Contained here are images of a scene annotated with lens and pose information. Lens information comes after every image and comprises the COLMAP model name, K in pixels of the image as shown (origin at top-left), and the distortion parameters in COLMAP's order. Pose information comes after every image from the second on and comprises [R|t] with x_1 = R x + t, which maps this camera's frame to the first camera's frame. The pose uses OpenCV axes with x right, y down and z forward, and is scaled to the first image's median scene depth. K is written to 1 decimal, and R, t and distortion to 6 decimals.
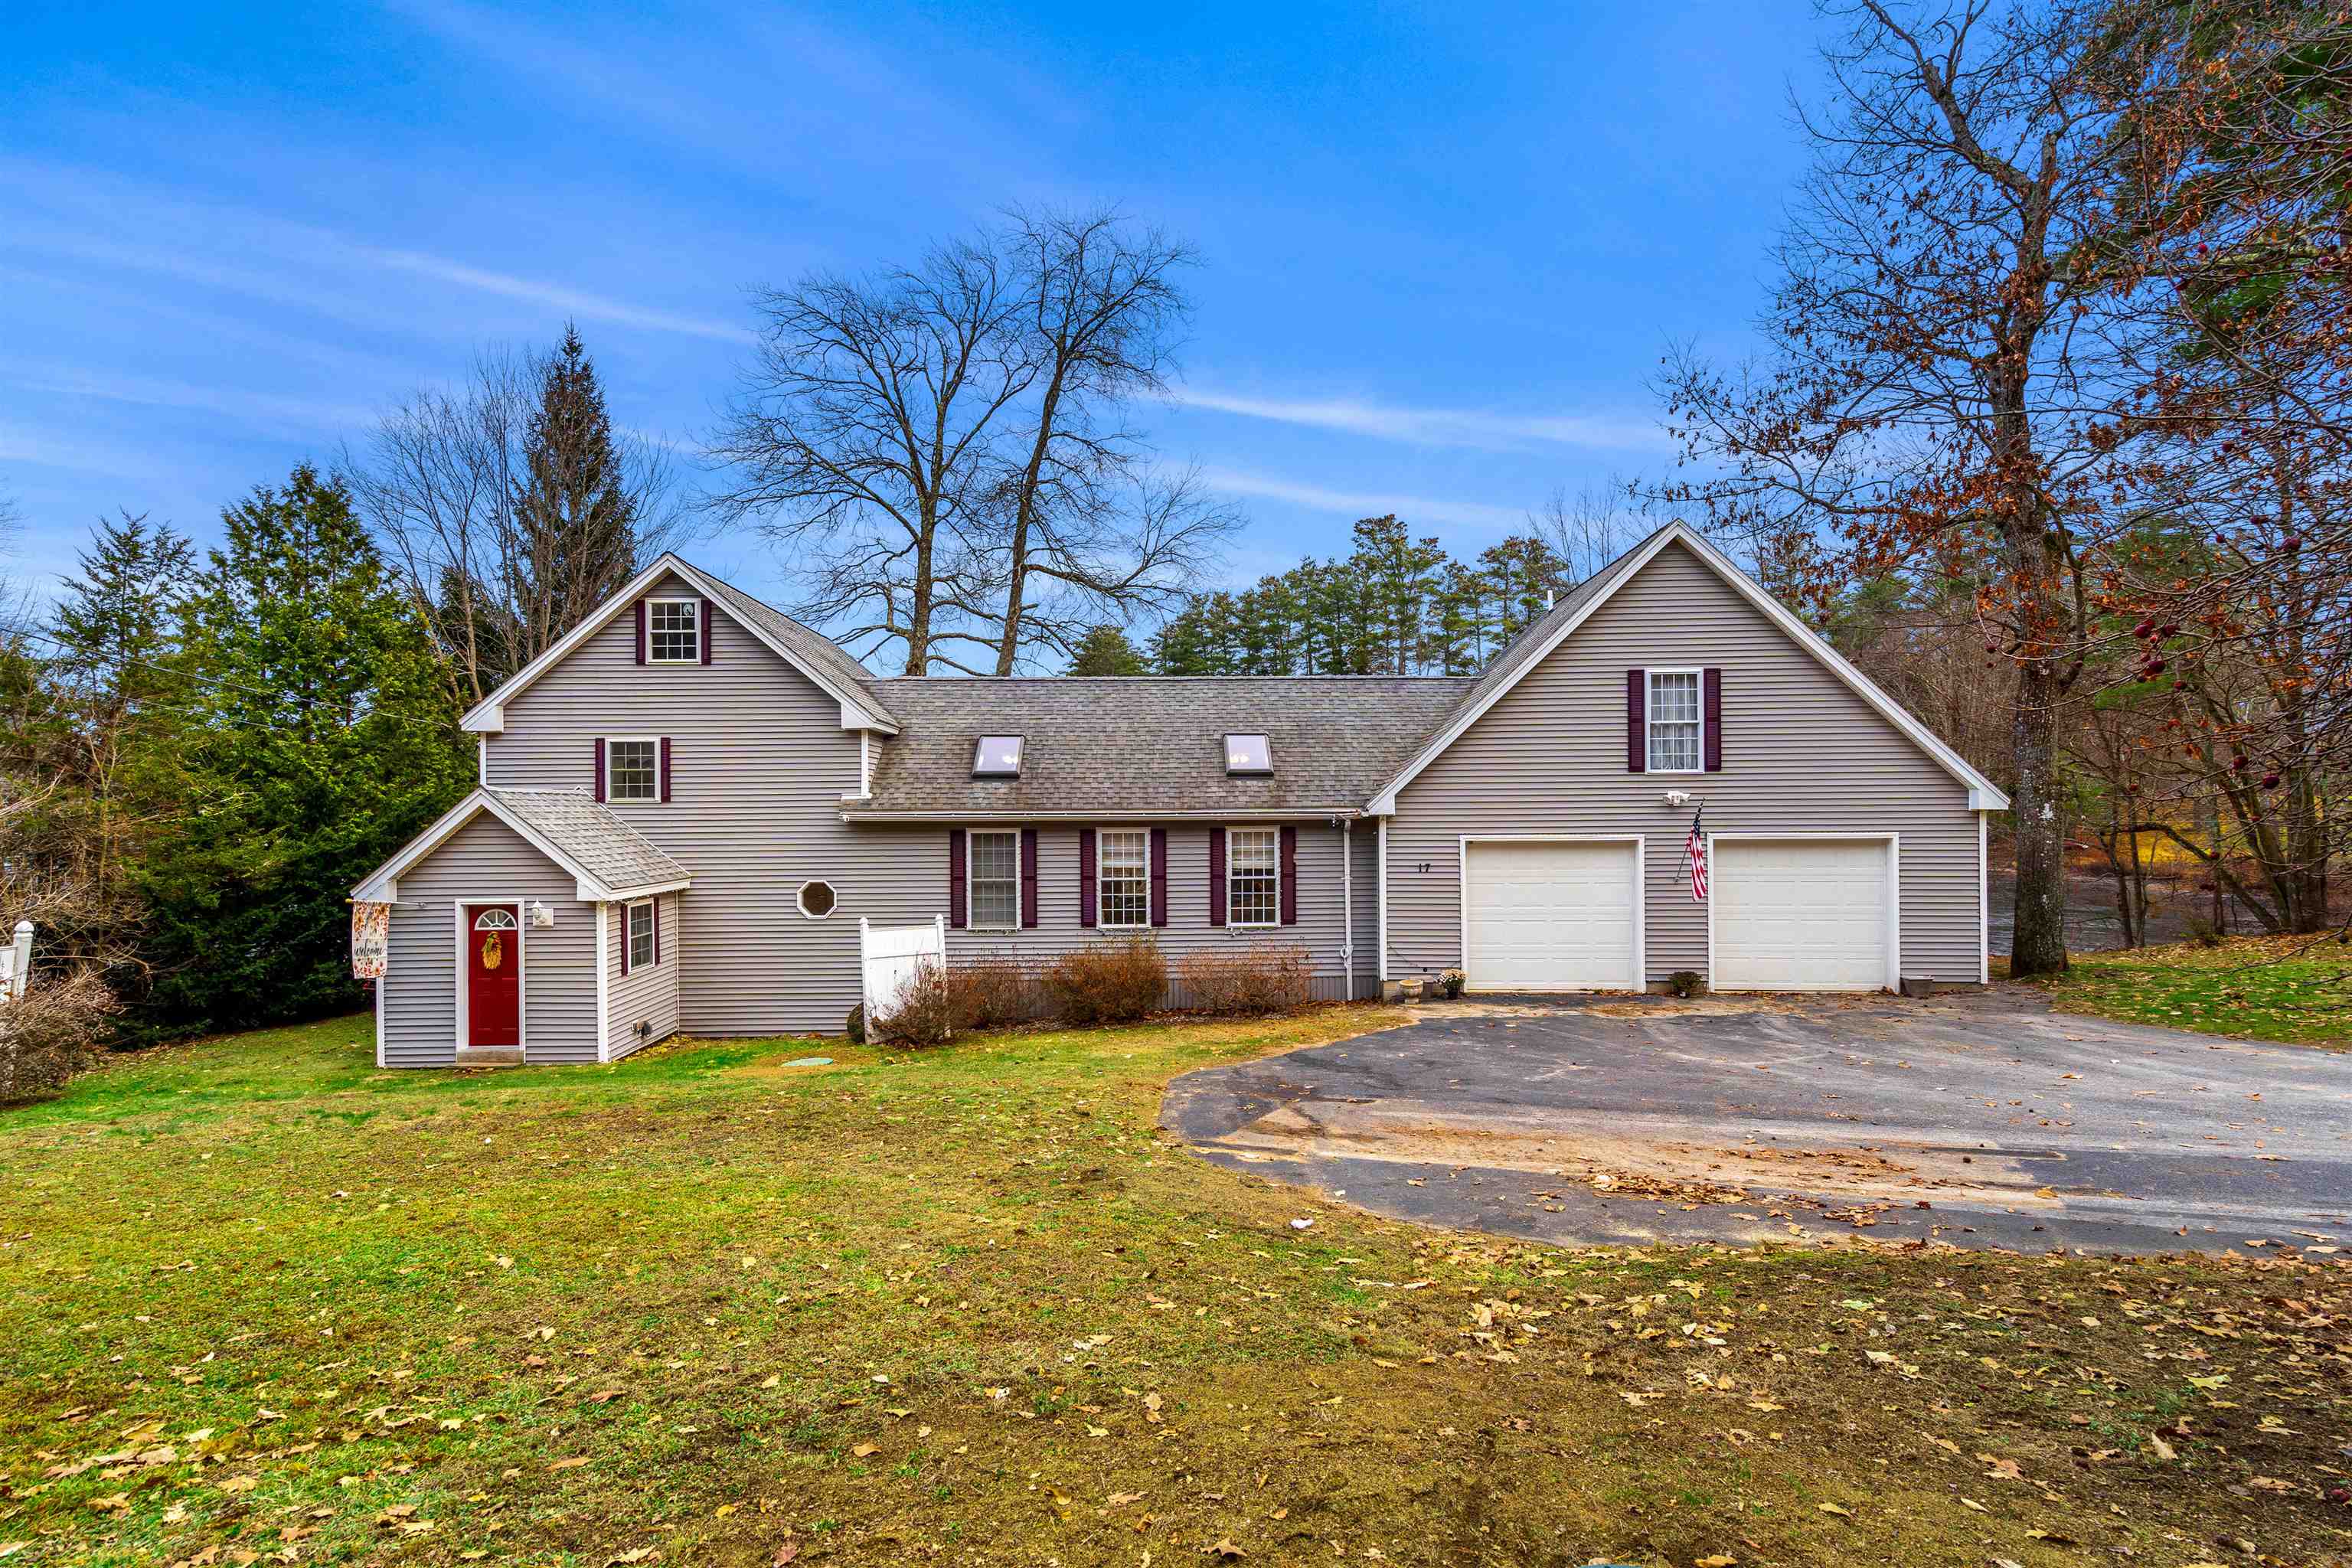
lens RADIAL K [[1077.9, 0, 1183.6], [0, 1077.9, 801.3], [0, 0, 1]] dist [-0.008385, 0.000529]
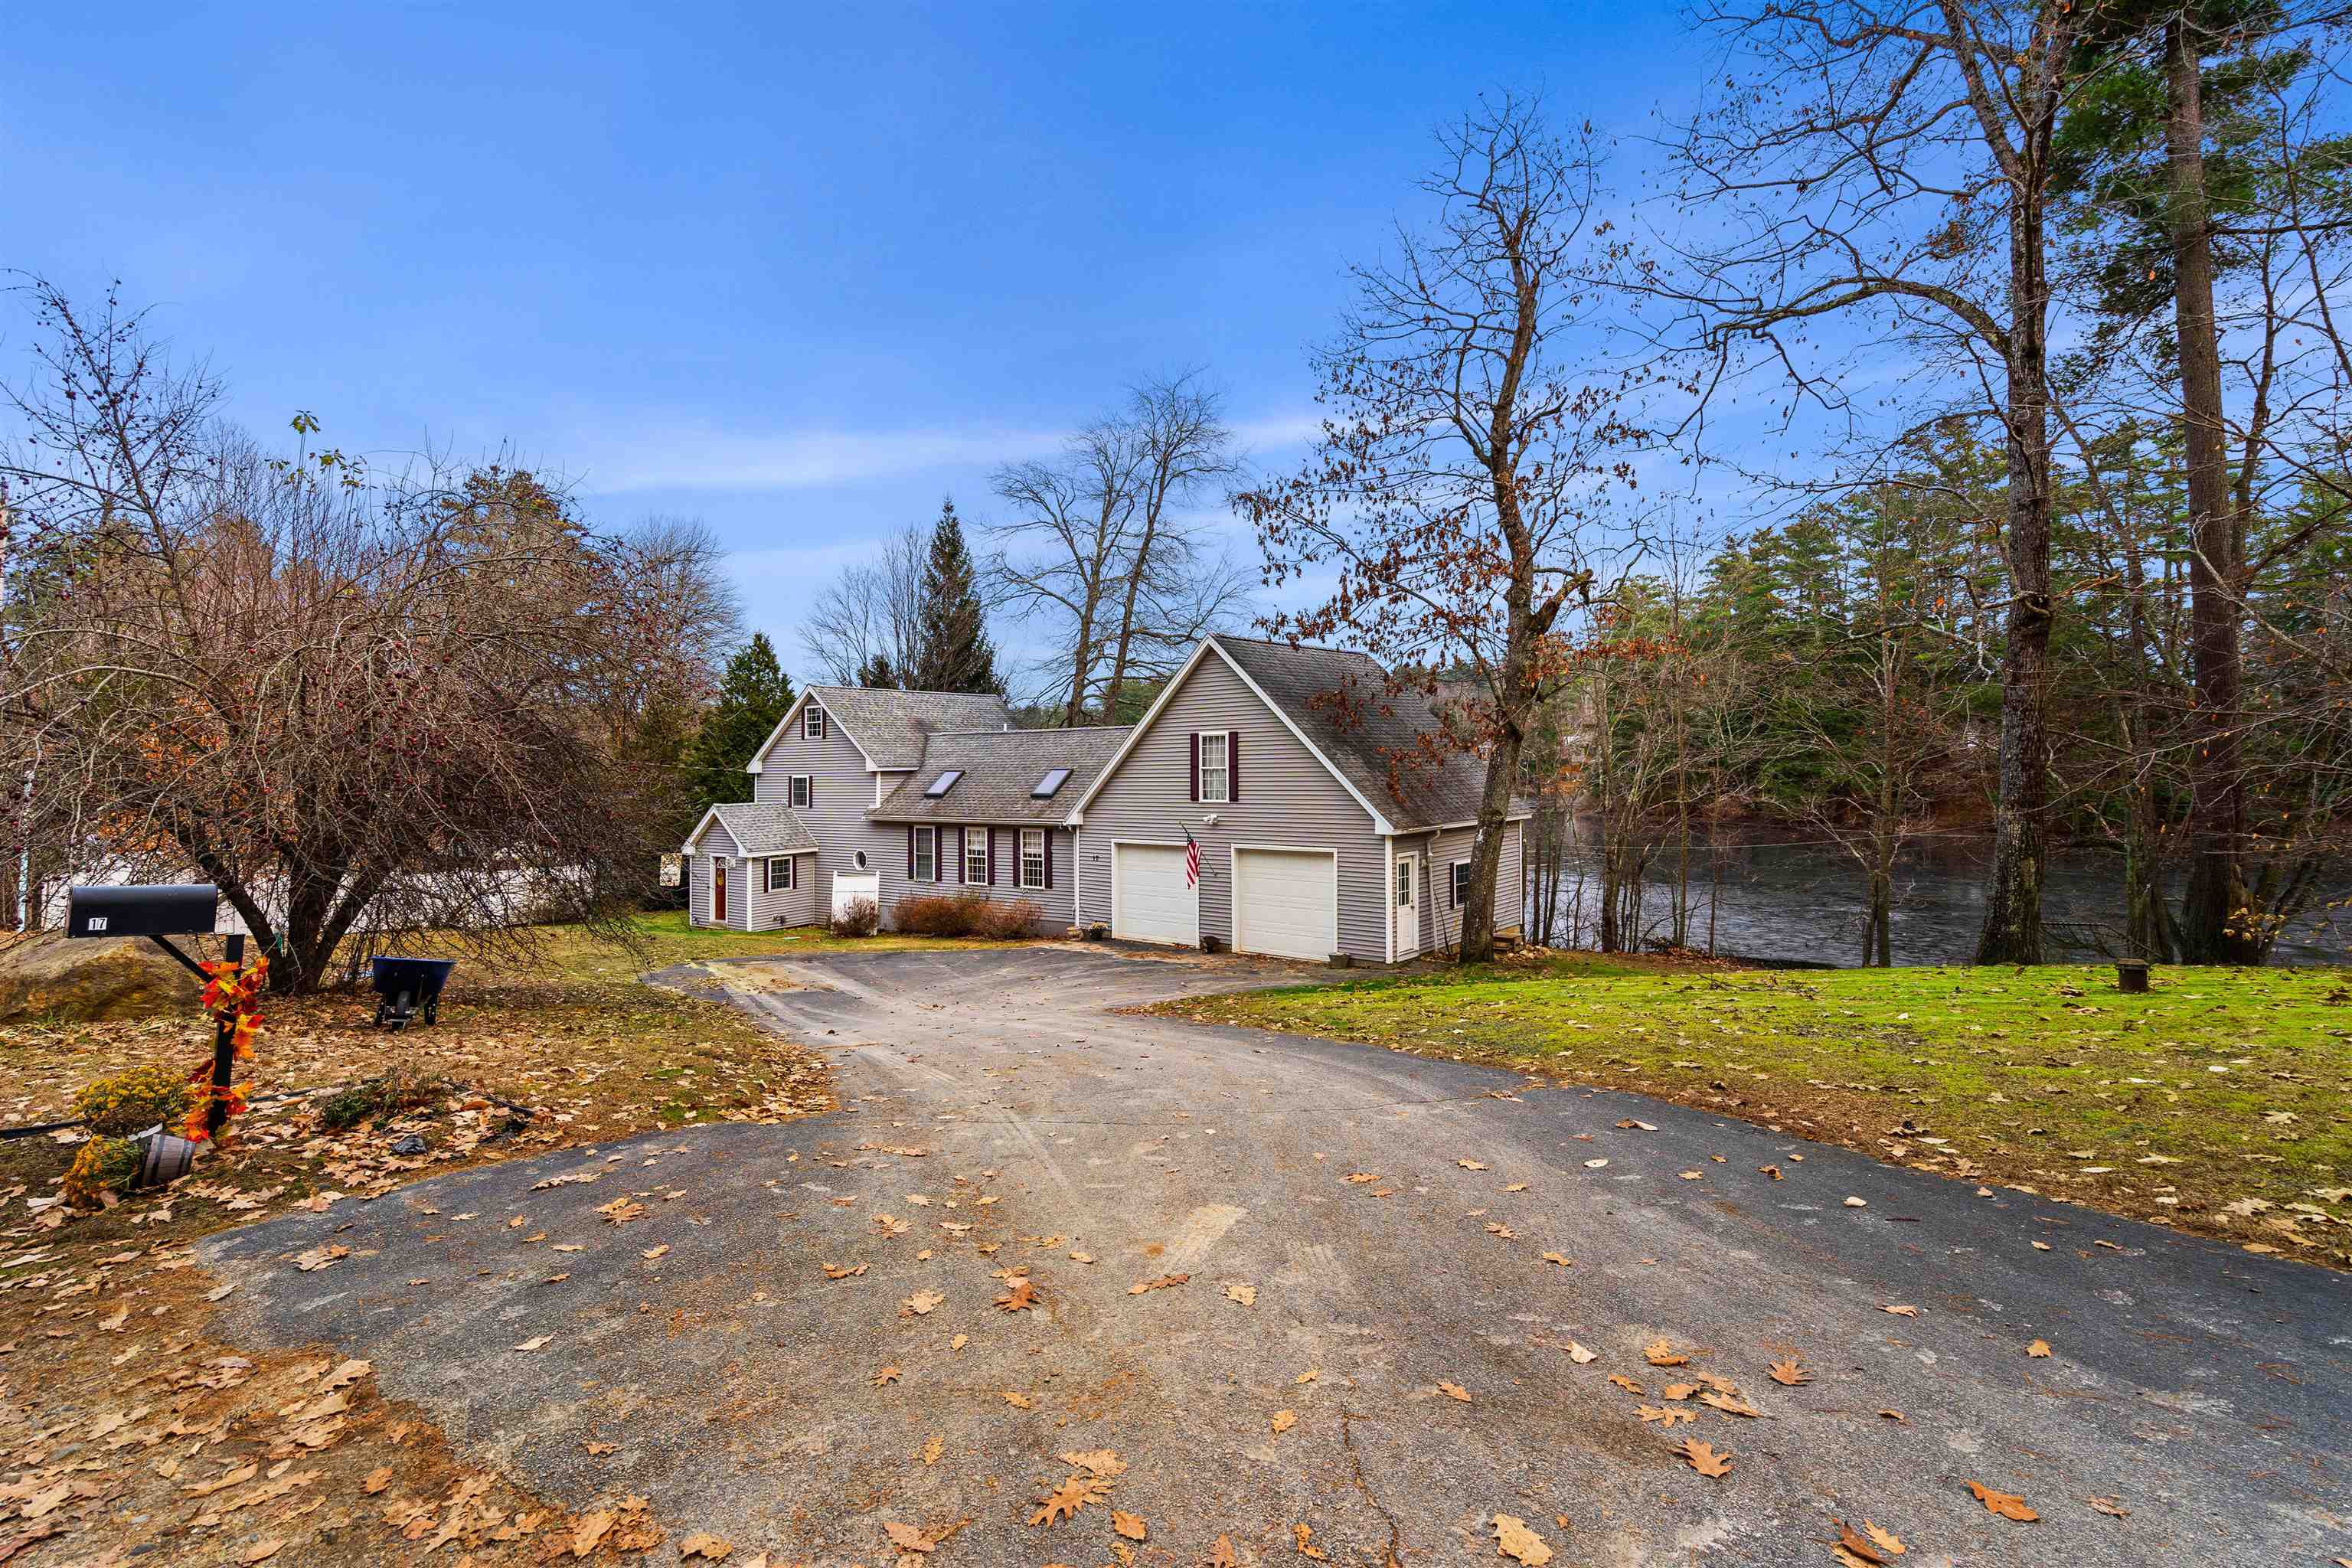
lens RADIAL K [[1077.9, 0, 1172.5], [0, 1077.9, 750.8], [0, 0, 1]] dist [-0.008385, 0.000529]
pose [[0.813720, -0.012815, -0.581115, 1.254419], [0.012931, 0.999909, -0.003943, -0.090869], [0.581113, -0.004306, 0.813812, -0.240957]]
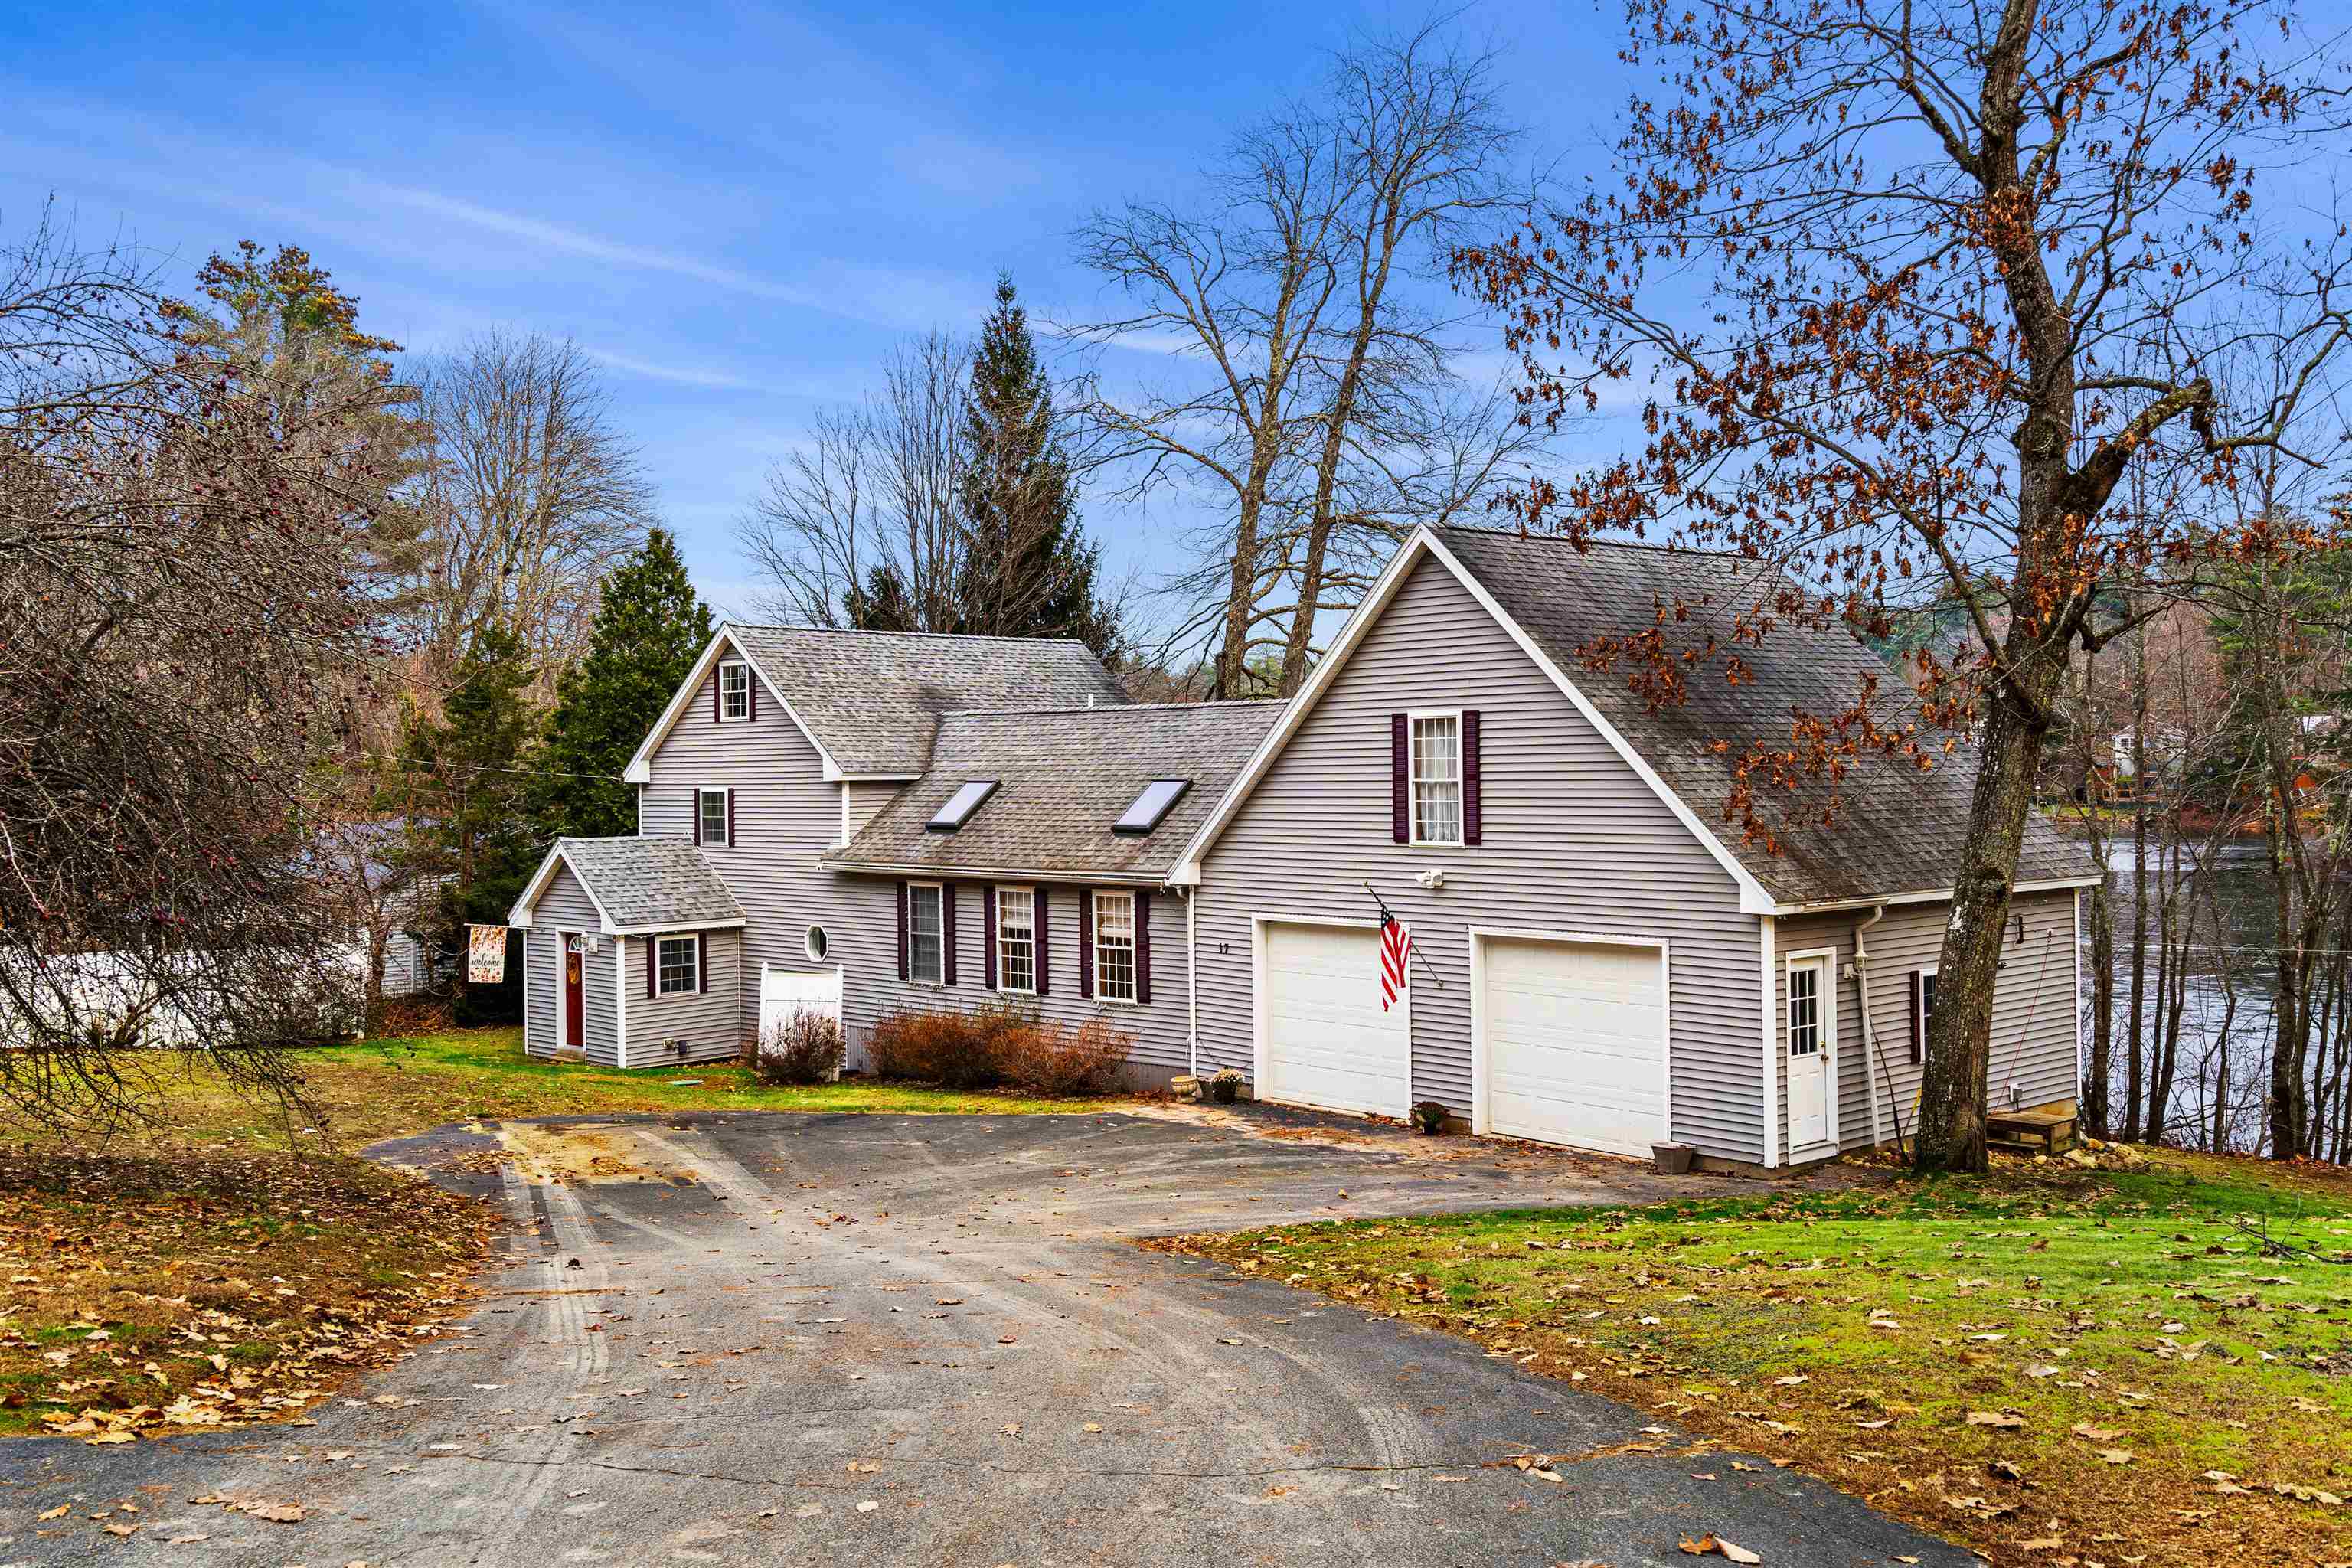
lens RADIAL K [[2026.2, 0, 1167.7], [0, 2026.2, 769.7], [0, 0, 1]] dist [0.006888, 0.000102]
pose [[0.715467, -0.000620, -0.698646, 1.313157], [0.008590, 0.999932, 0.007909, -0.092751], [0.698593, -0.011660, 0.715424, -0.175715]]
